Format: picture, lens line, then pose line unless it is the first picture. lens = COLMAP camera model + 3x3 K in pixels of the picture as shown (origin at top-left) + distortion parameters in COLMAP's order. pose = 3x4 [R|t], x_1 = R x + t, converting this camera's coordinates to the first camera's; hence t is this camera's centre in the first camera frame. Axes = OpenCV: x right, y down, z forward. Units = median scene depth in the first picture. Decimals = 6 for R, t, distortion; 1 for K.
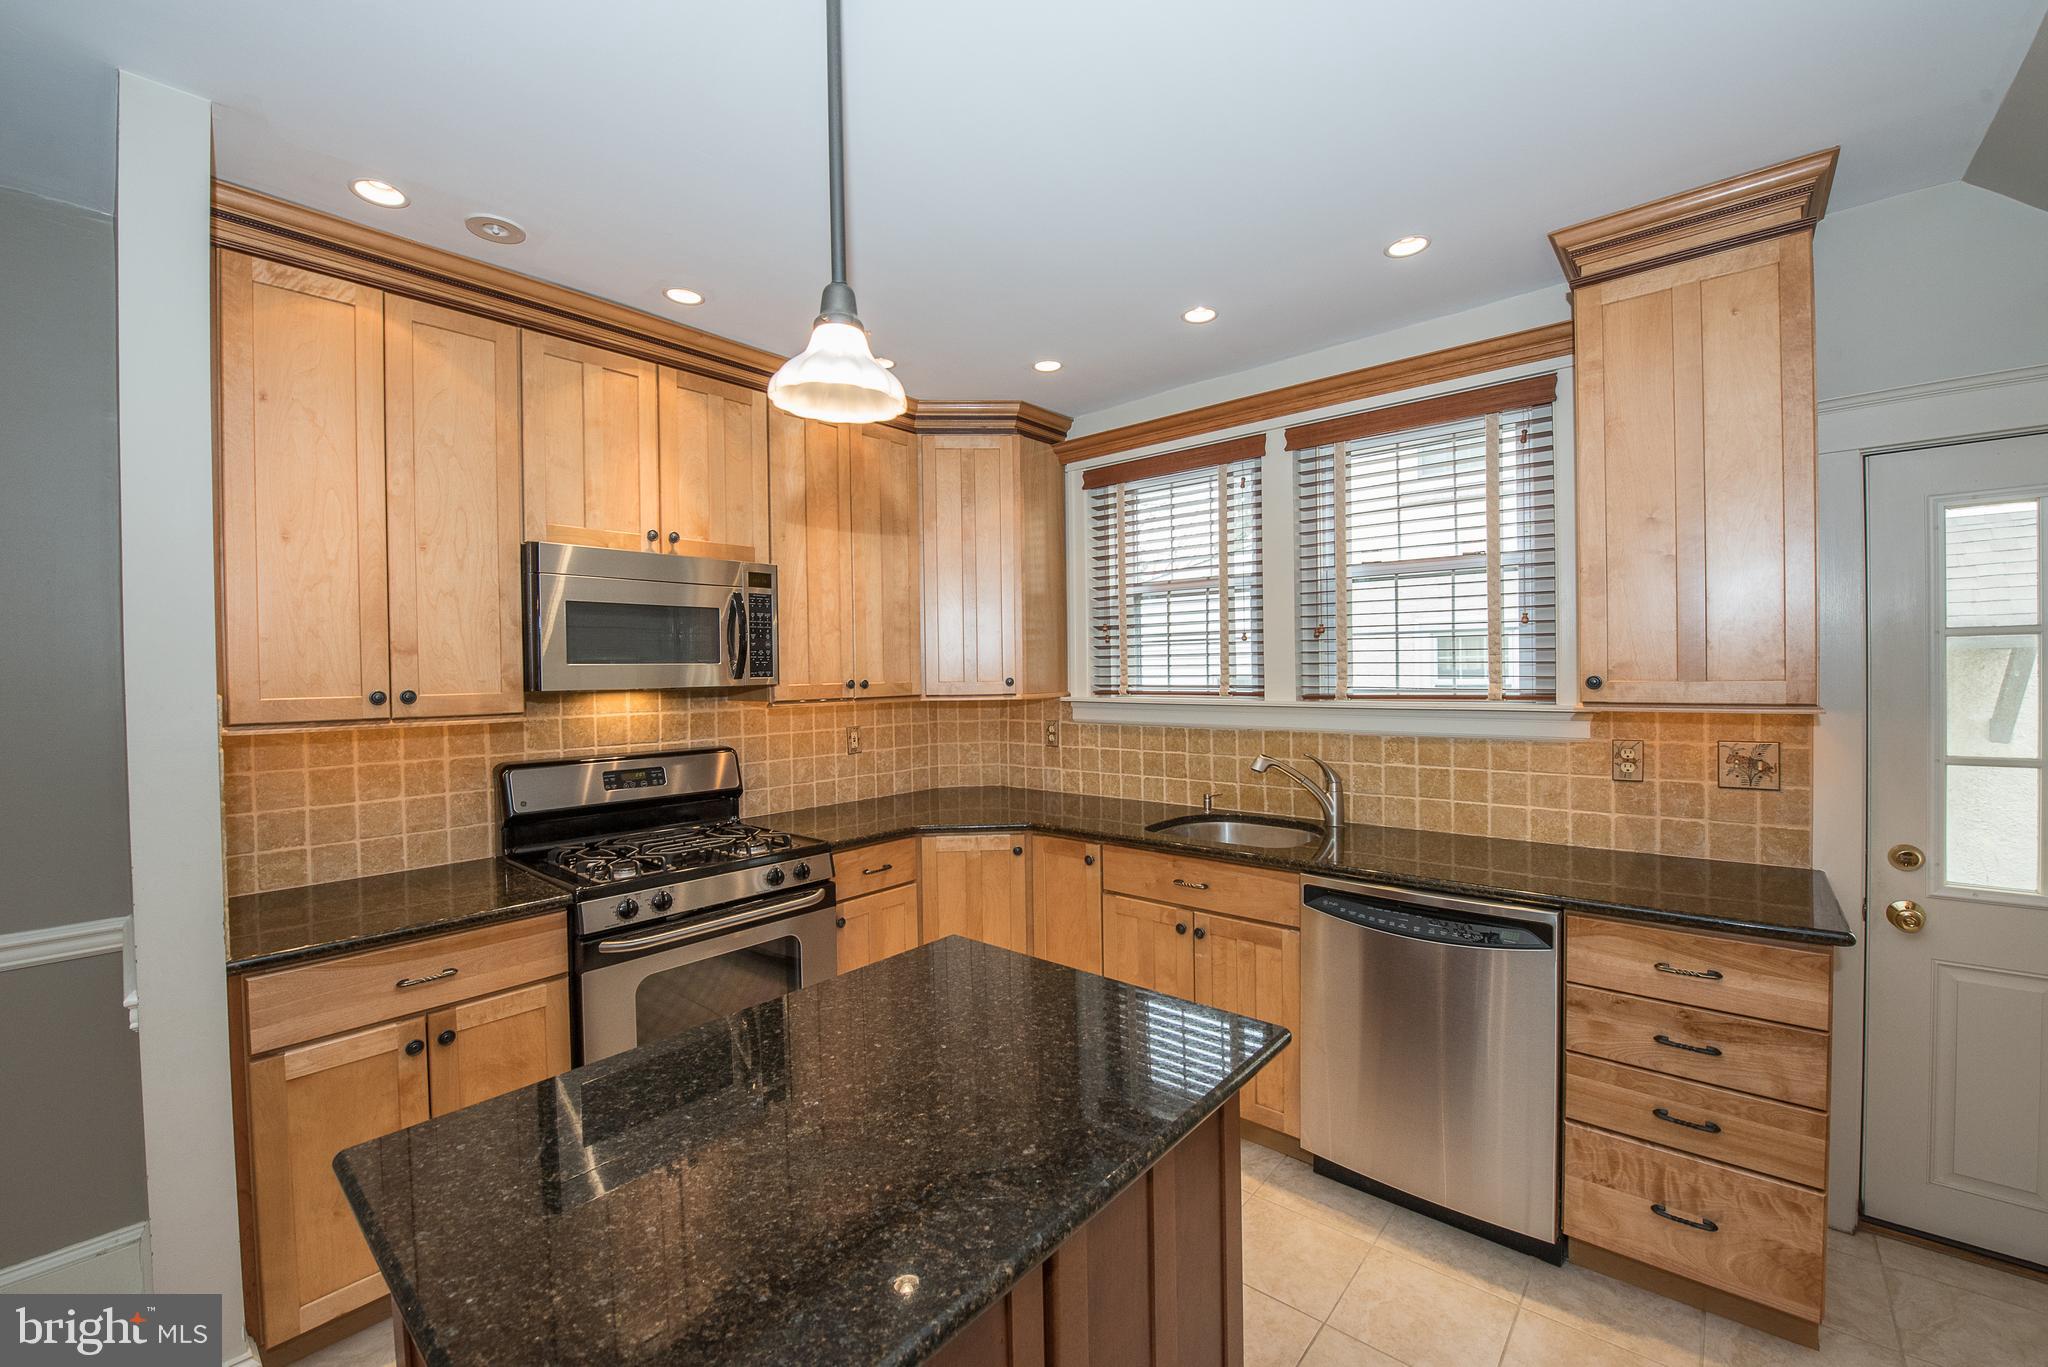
lens RADIAL K [[811.4, 0, 1020.4], [0, 811.4, 683.1], [0, 0, 1]] dist [-0.016160, -0.002436]
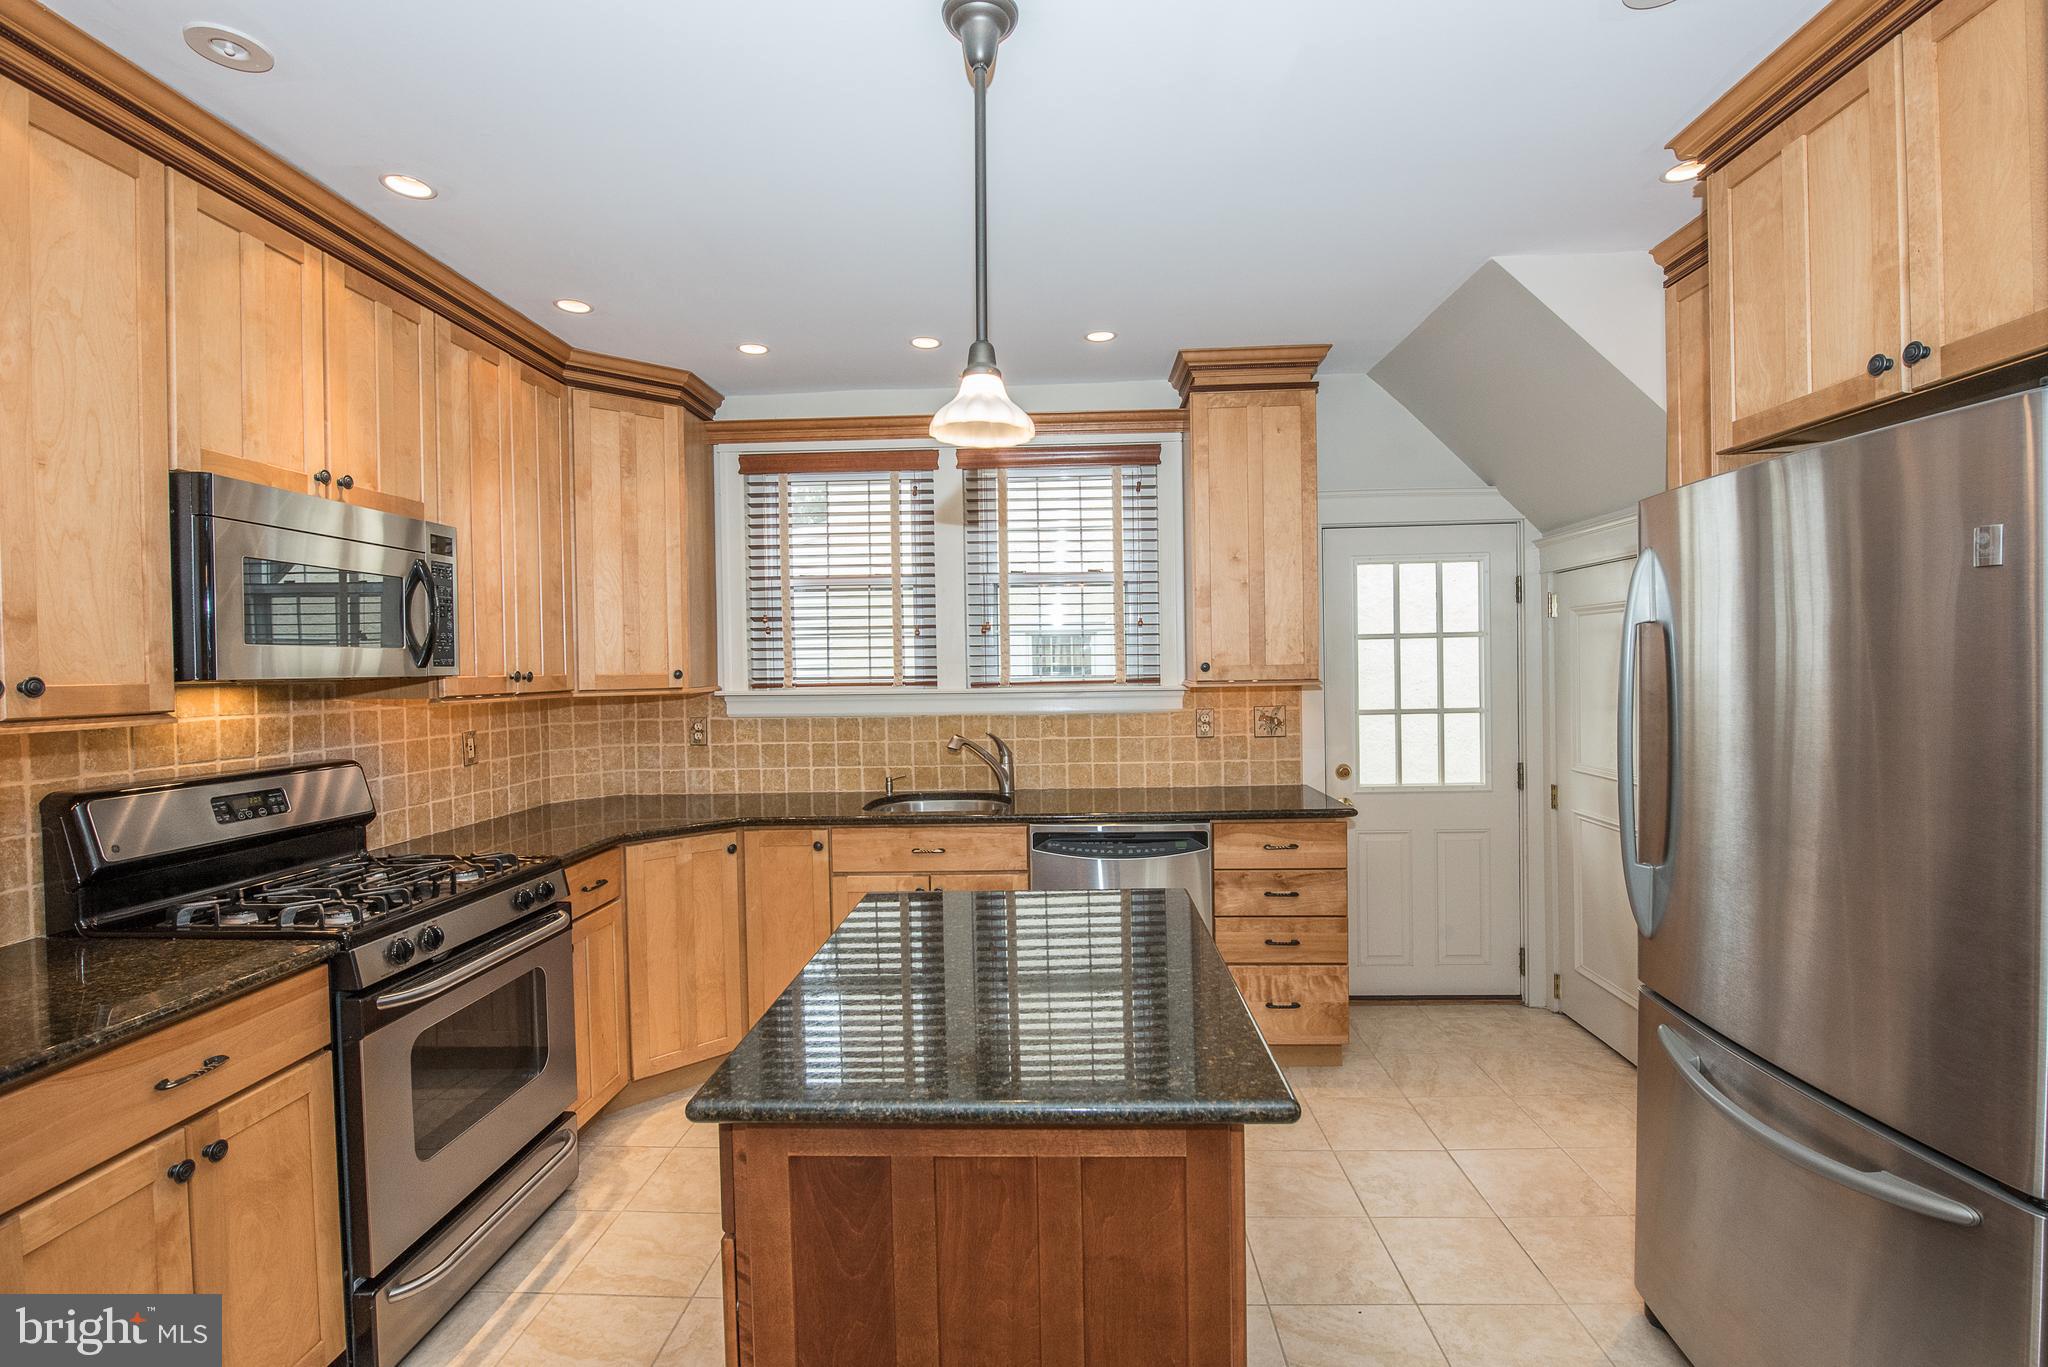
lens RADIAL K [[921.2, 0, 1024.0], [0, 921.2, 683.5], [0, 0, 1]] dist [-0.013002, -0.000385]
pose [[0.781385, -0.010326, 0.623964, -0.444023], [0.015090, 0.999883, -0.002351, 0.021082], [-0.623867, 0.011253, 0.781449, -0.071692]]
